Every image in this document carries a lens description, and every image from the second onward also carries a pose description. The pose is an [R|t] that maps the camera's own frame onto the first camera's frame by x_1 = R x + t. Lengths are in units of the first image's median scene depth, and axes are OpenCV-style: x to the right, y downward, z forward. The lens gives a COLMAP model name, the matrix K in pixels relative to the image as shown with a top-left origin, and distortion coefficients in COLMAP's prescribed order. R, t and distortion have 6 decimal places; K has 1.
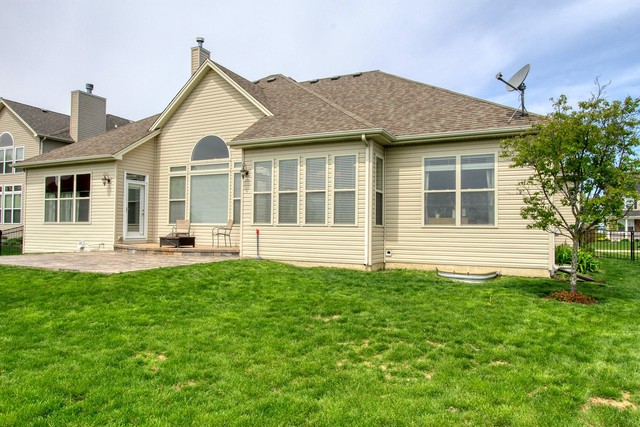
lens RADIAL K [[463.1, 0, 320.0], [0, 463.1, 213.5], [0, 0, 1]] dist [0.002027, 0.000439]
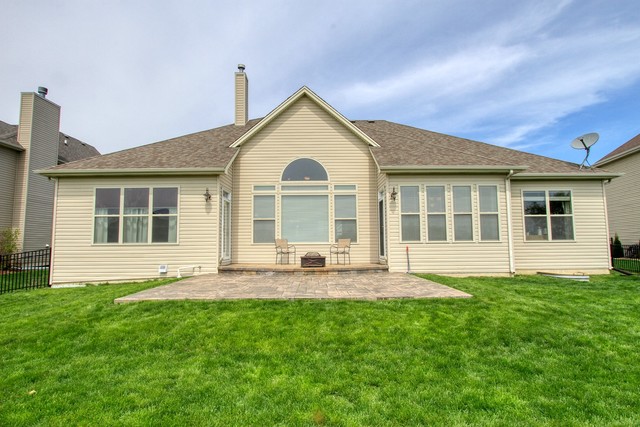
lens RADIAL K [[355.3, 0, 320.0], [0, 355.3, 213.5], [0, 0, 1]] dist [-0.012830, 0.001203]
pose [[0.880018, 0.024416, 0.474312, -0.633122], [0.002166, 0.998461, -0.055415, 0.001498], [-0.474935, 0.049794, 0.878611, 0.306369]]
